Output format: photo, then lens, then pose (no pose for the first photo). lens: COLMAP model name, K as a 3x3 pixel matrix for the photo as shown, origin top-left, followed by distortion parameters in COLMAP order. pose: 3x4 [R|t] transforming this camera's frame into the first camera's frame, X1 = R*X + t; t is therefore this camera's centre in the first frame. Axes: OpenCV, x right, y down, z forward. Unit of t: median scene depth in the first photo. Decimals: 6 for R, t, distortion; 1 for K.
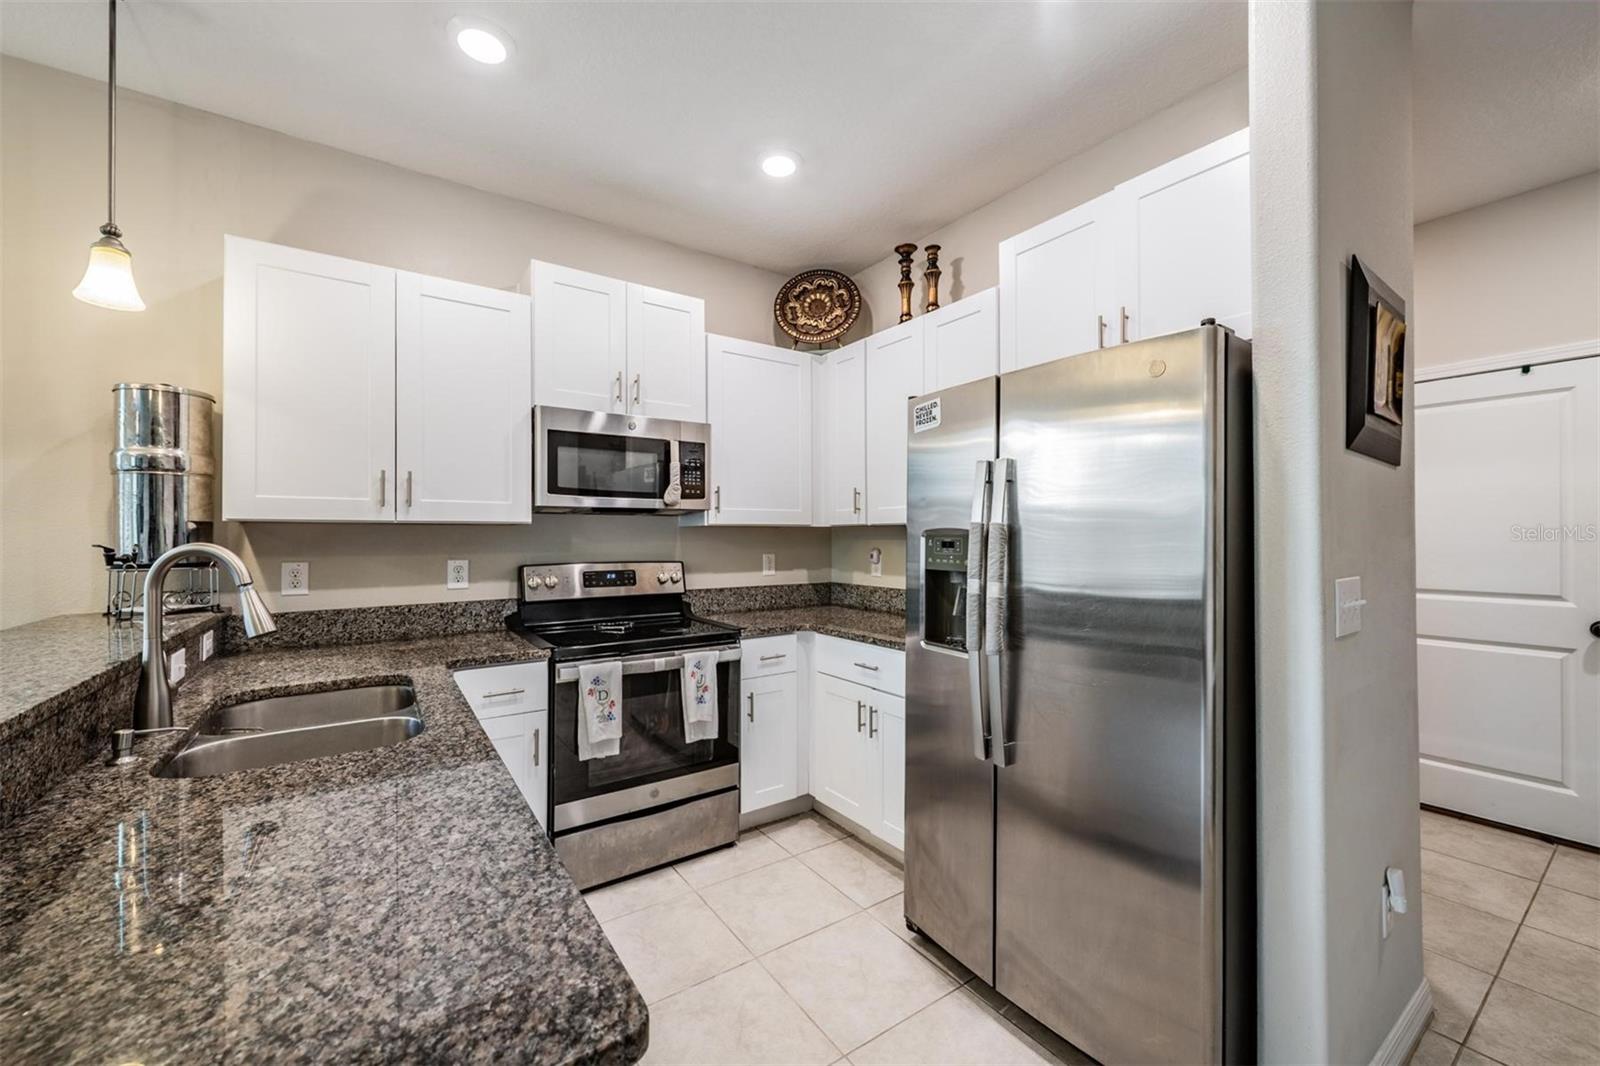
lens RADIAL K [[622.1, 0, 804.4], [0, 622.1, 531.4], [0, 0, 1]] dist [-0.000030, -0.000344]
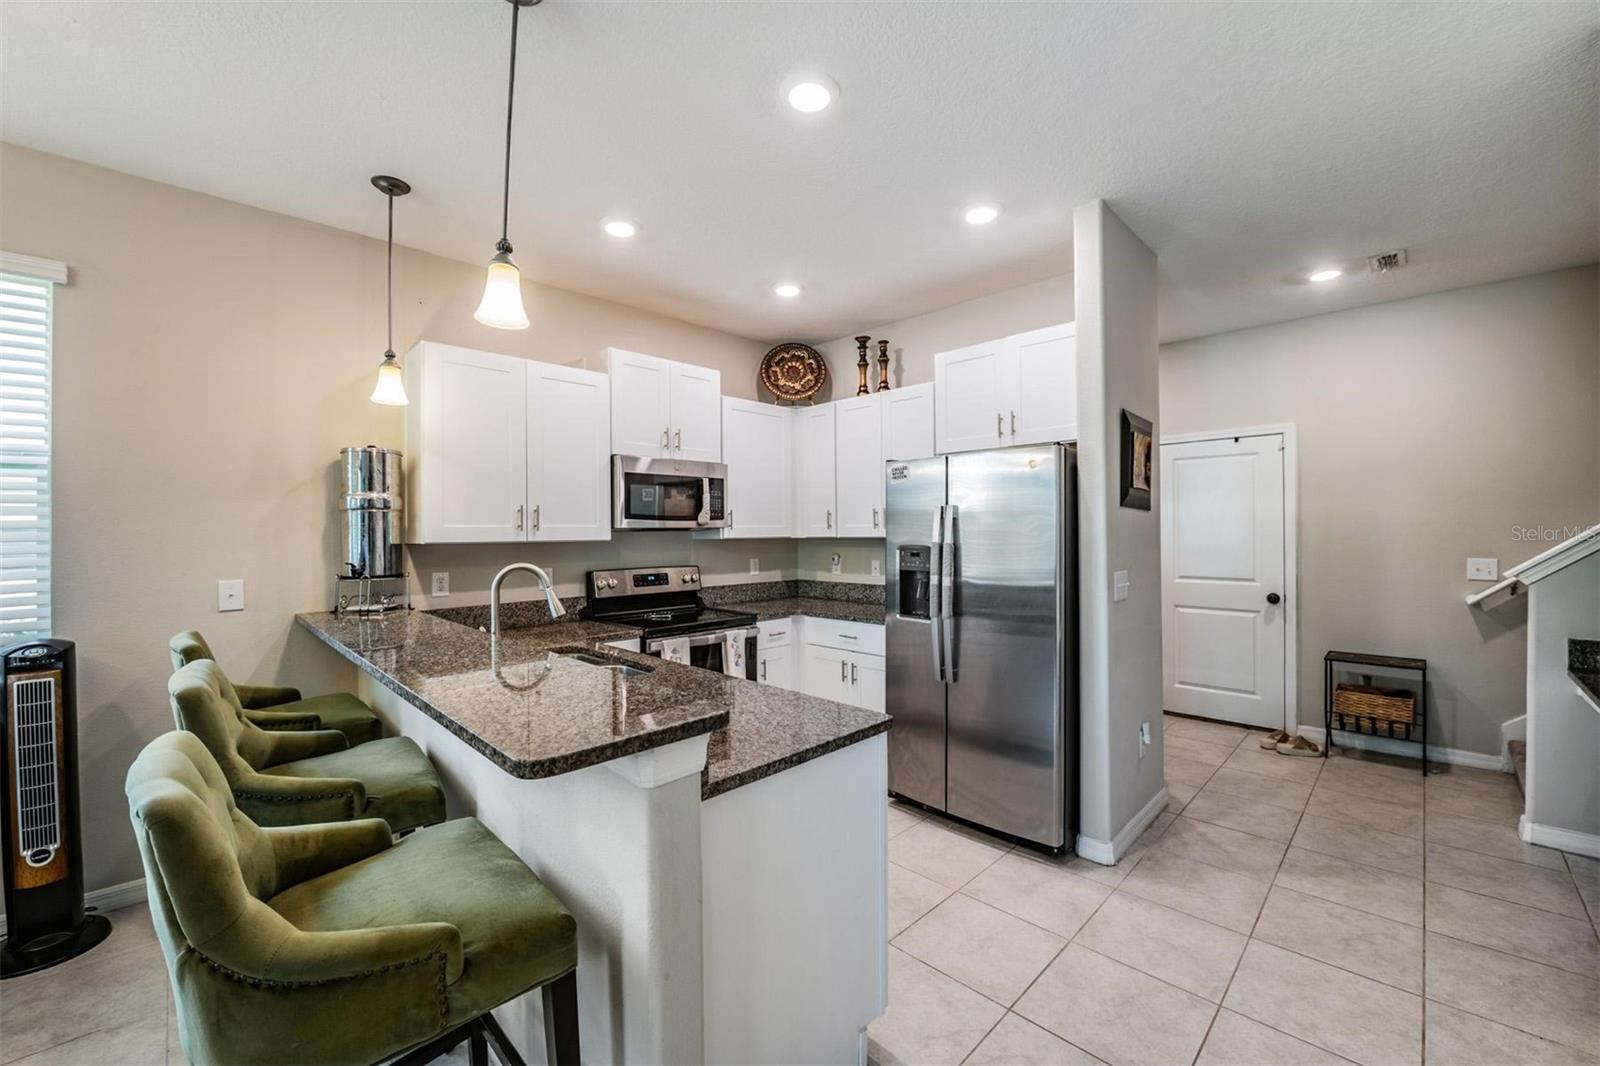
lens RADIAL K [[632.5, 0, 803.1], [0, 632.5, 530.8], [0, 0, 1]] dist [-0.020118, -0.000116]
pose [[0.983839, -0.006091, 0.178952, -0.273932], [0.005099, 0.999969, 0.006005, -0.041285], [-0.178983, -0.004996, 0.983840, -0.449353]]
